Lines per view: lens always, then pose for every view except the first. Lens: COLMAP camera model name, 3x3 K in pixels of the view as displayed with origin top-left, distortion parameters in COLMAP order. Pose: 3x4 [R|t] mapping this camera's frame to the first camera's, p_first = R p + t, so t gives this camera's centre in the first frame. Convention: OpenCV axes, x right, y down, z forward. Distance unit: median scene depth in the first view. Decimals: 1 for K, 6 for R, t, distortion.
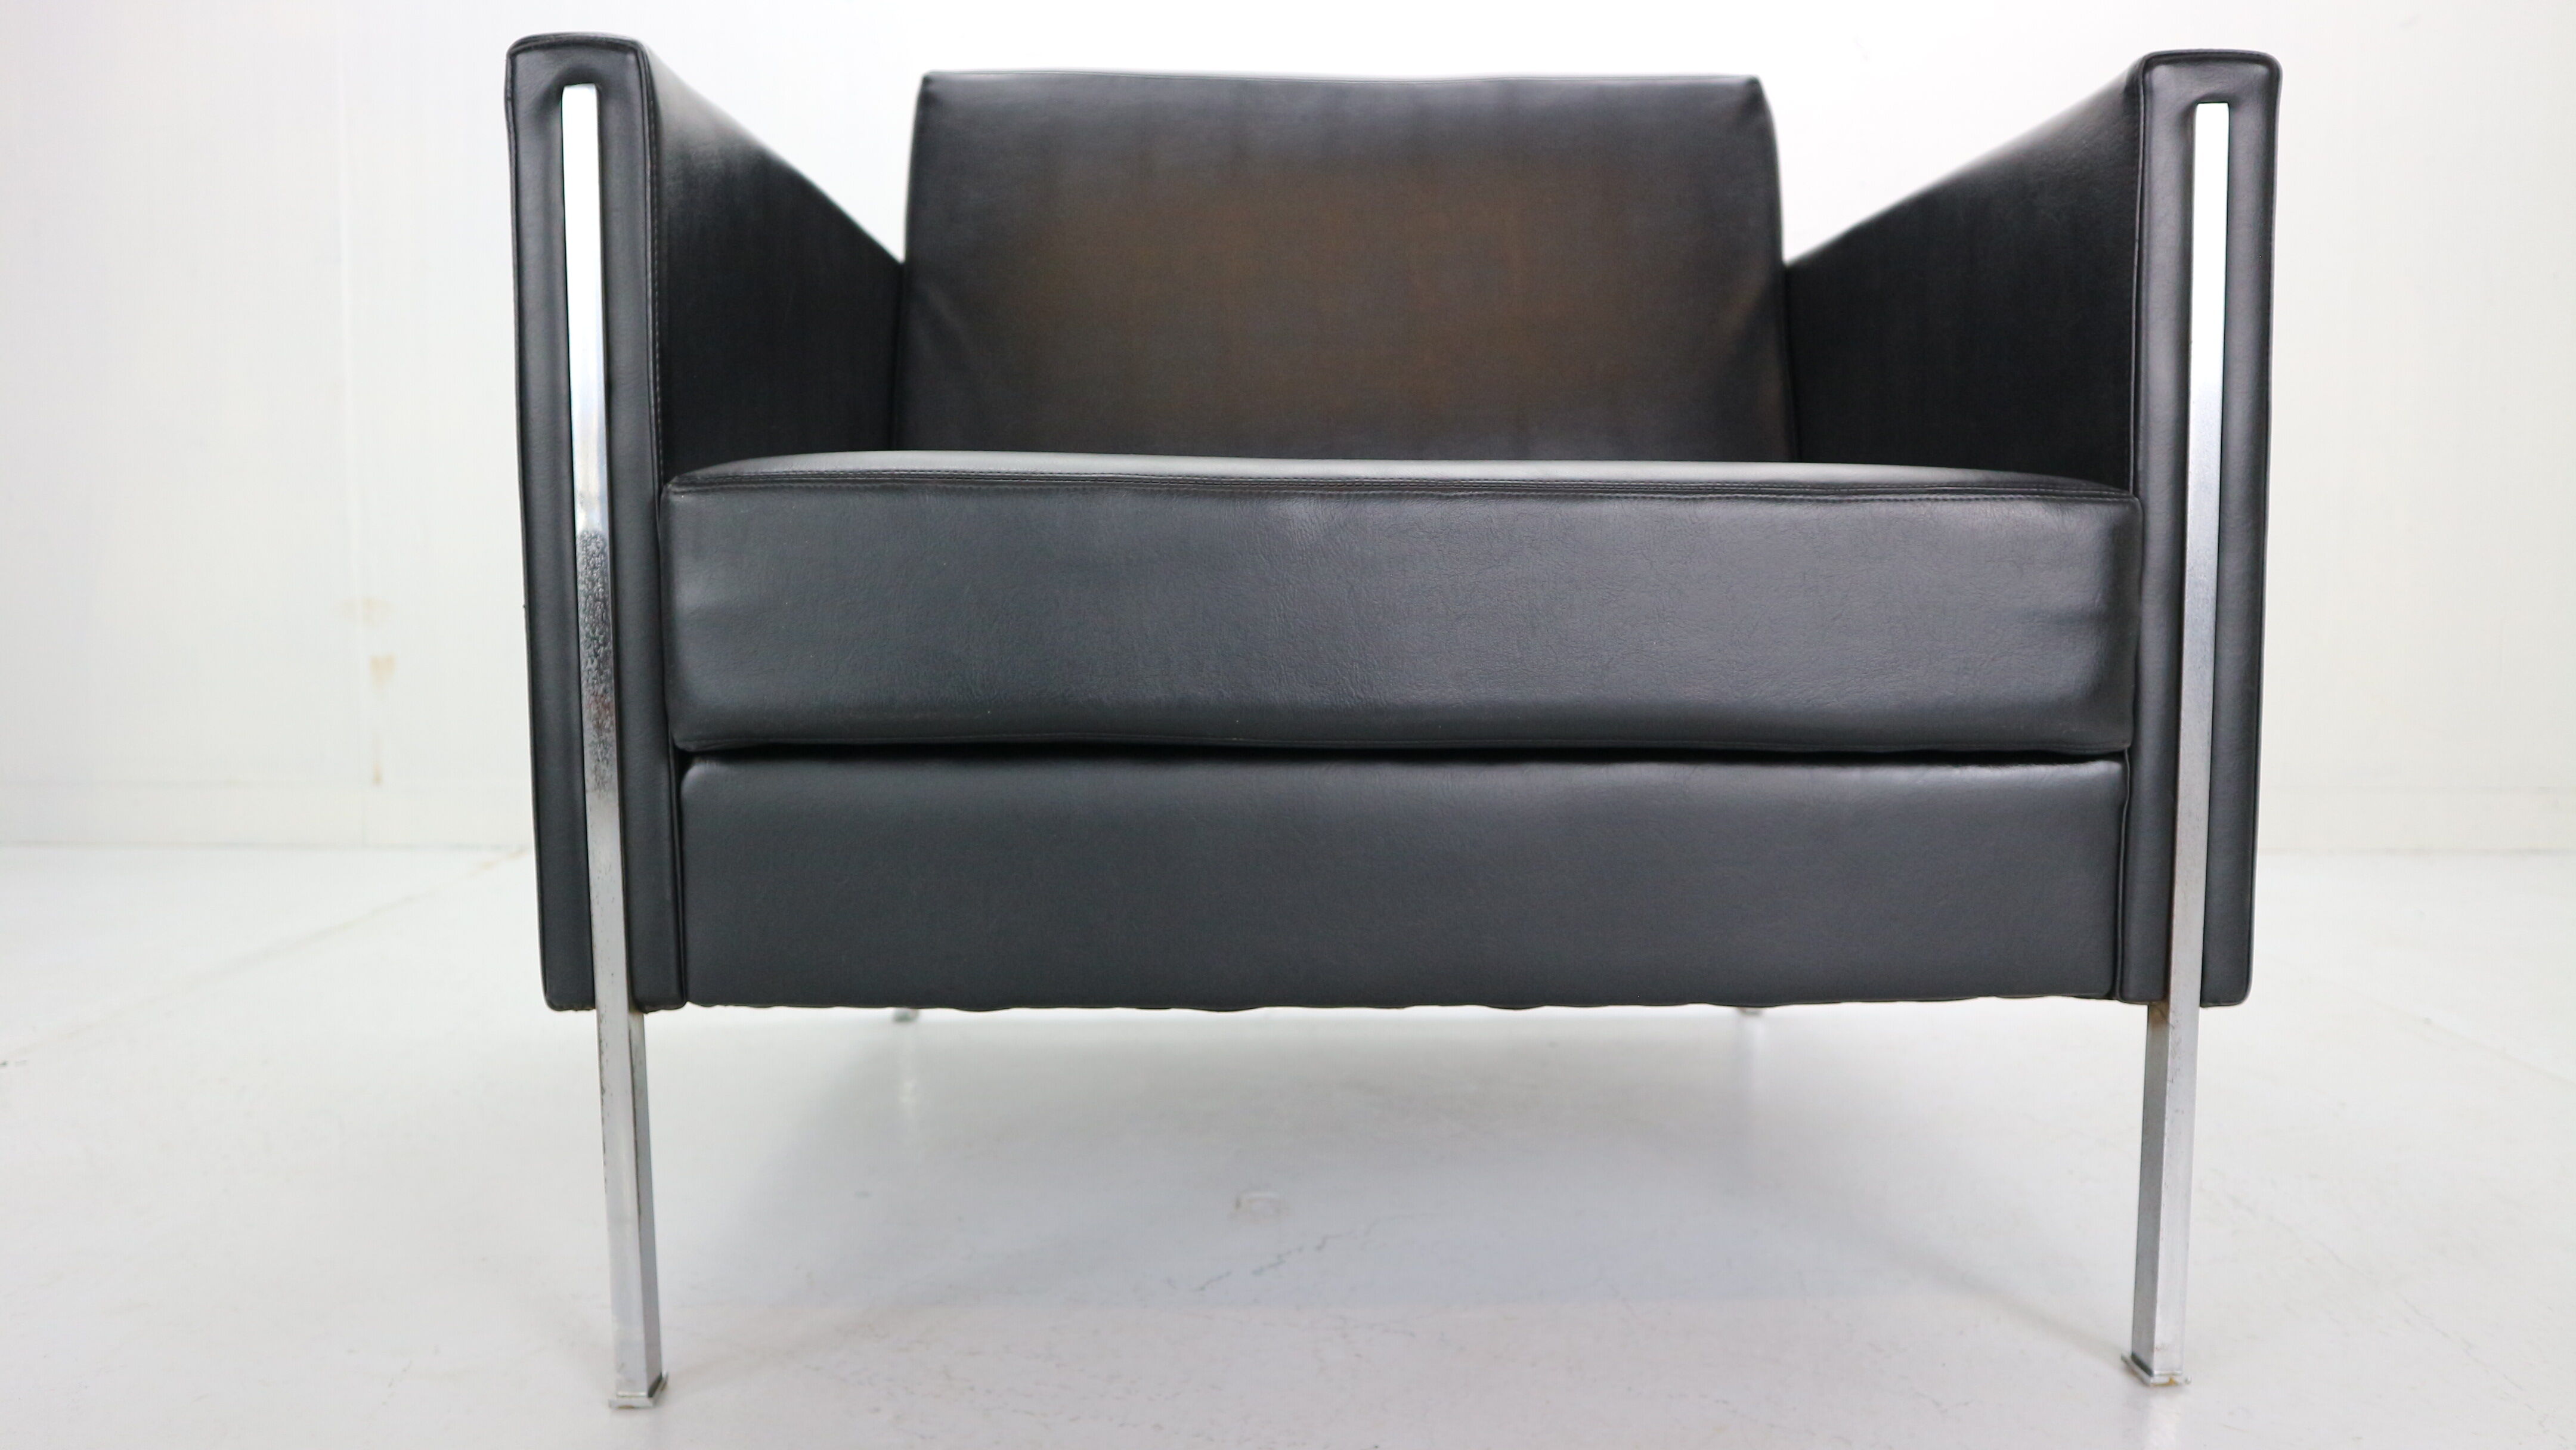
lens RADIAL K [[1942.3, 0, 1288.0], [0, 1942.3, 725.0], [0, 0, 1]] dist [-0.116468, 0.094685]
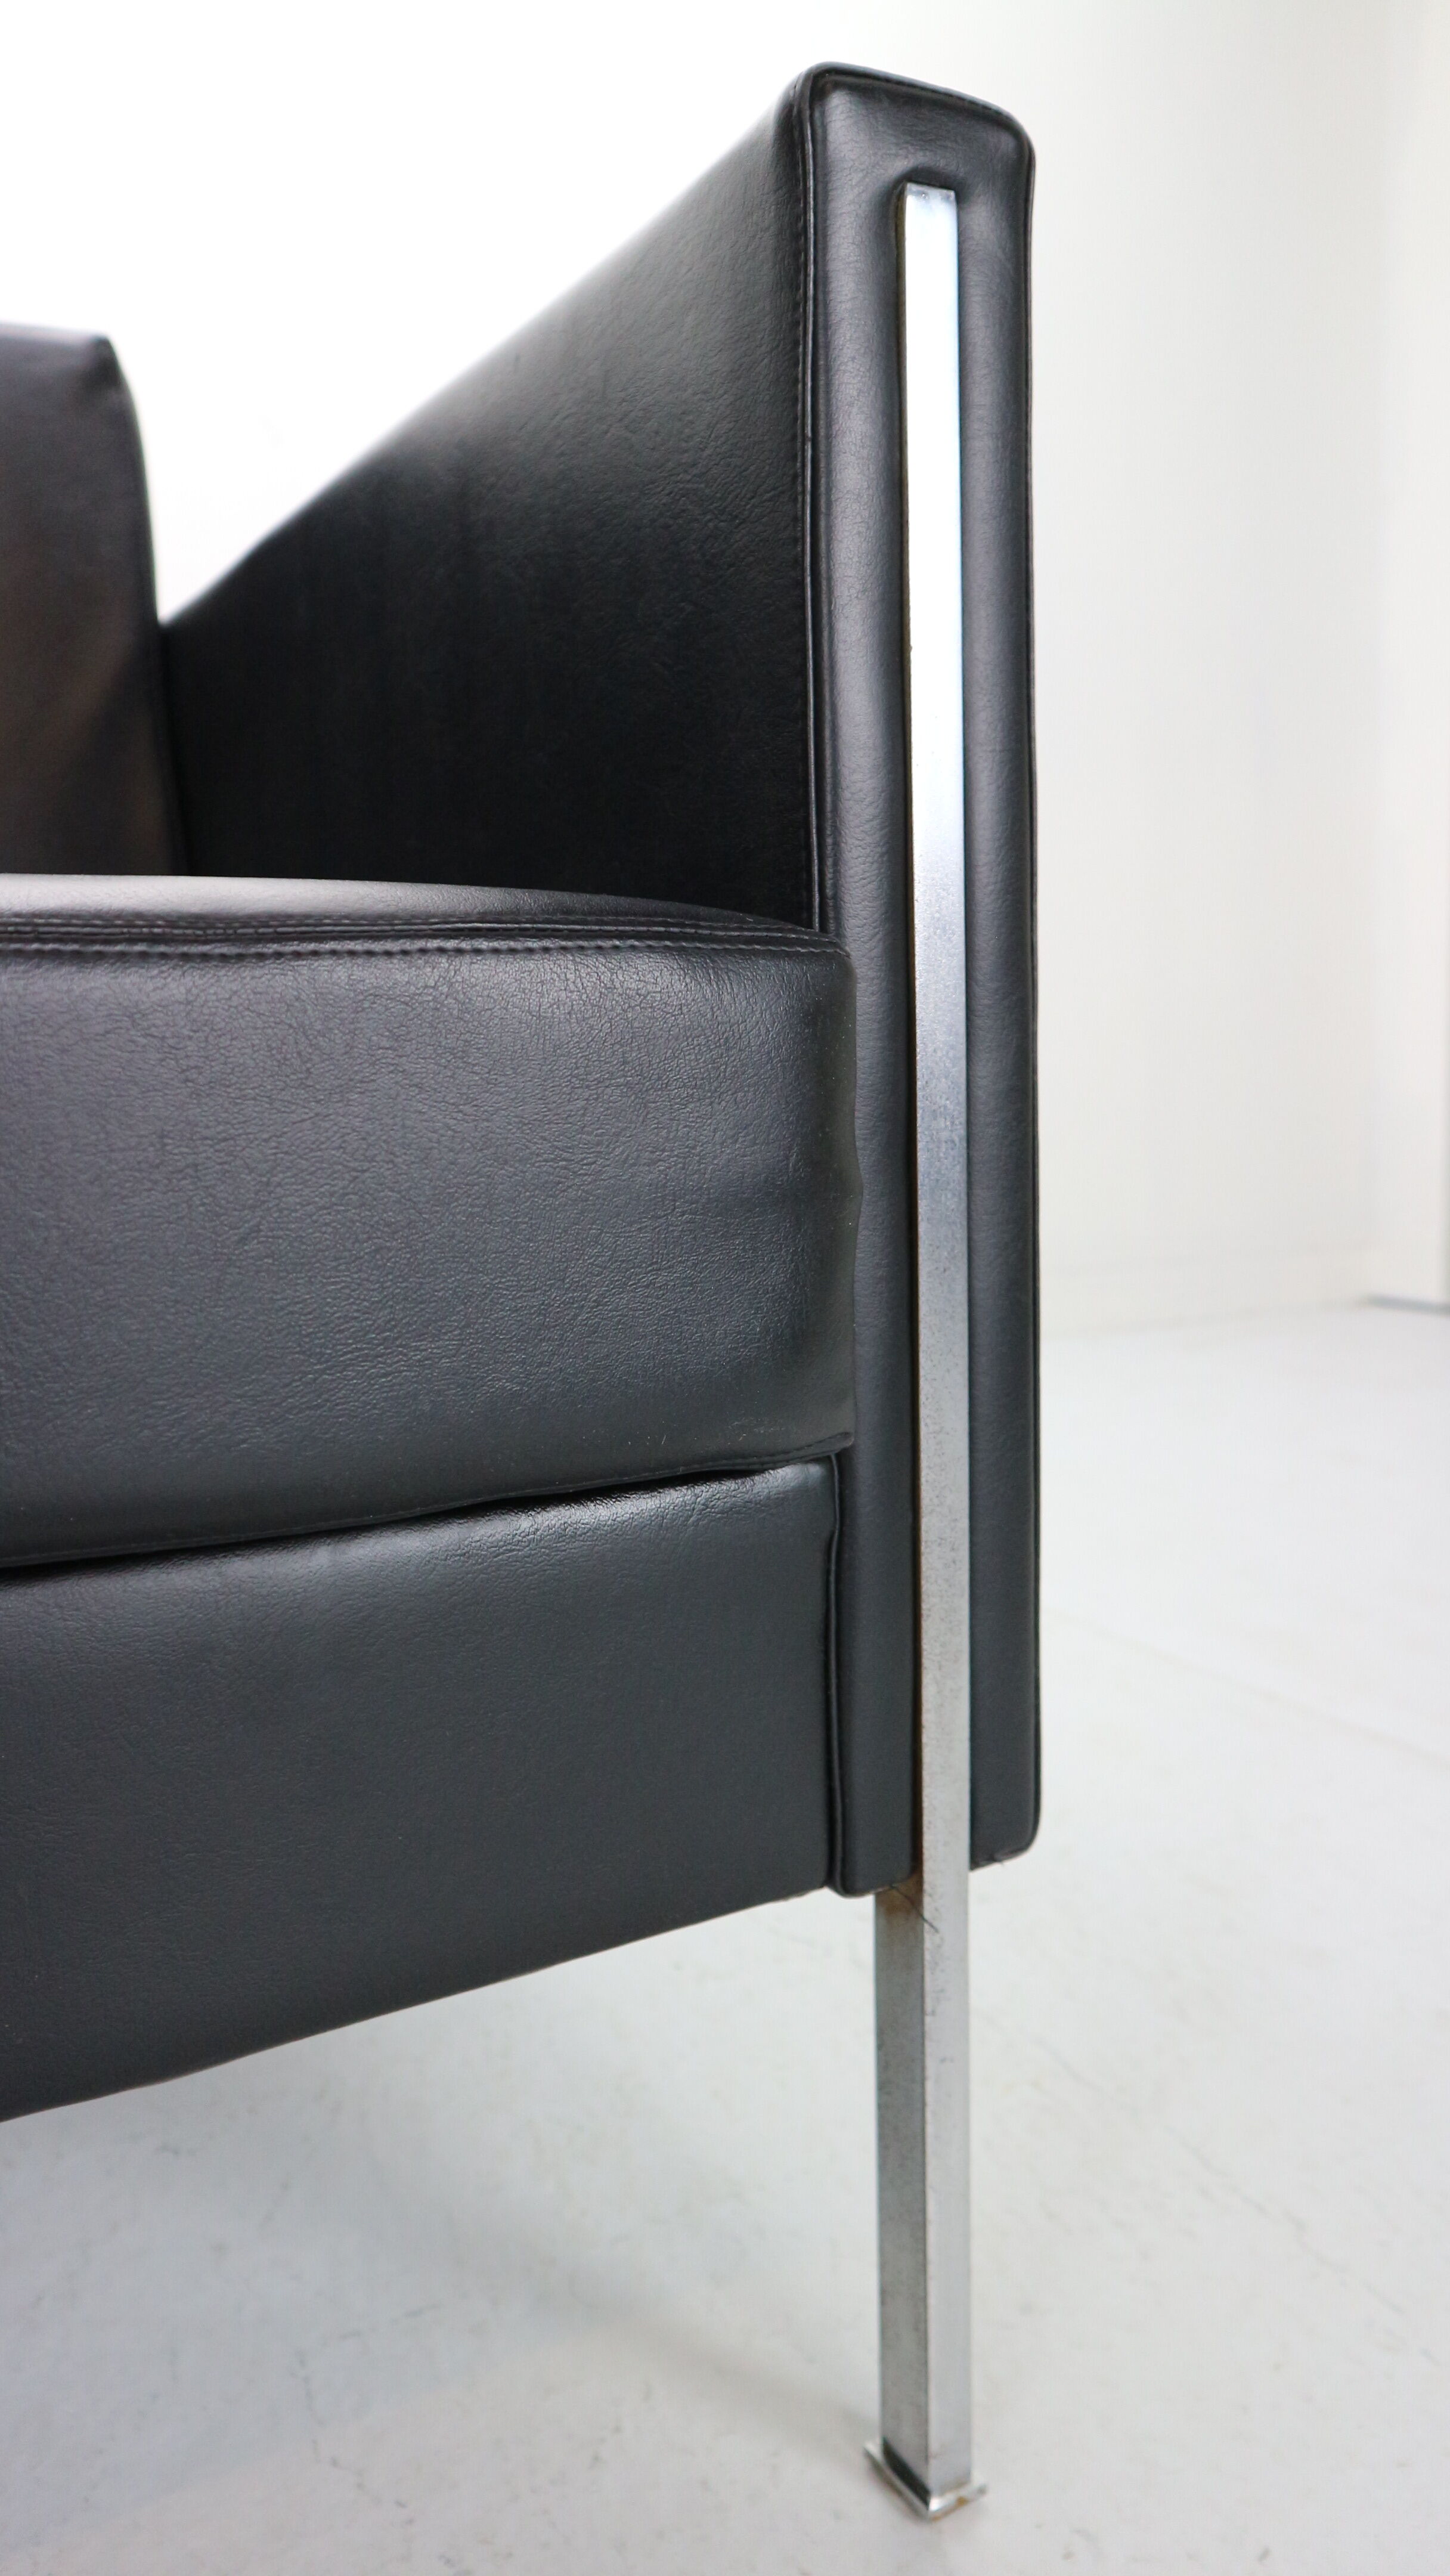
lens RADIAL K [[1942.3, 0, 725.0], [0, 1942.3, 1288.0], [0, 0, 1]] dist [-0.116468, 0.094685]
pose [[0.876341, -0.078508, 0.475251, 0.165861], [0.061968, 0.996805, 0.050398, -0.056018], [-0.477690, -0.014716, 0.878405, 0.549170]]
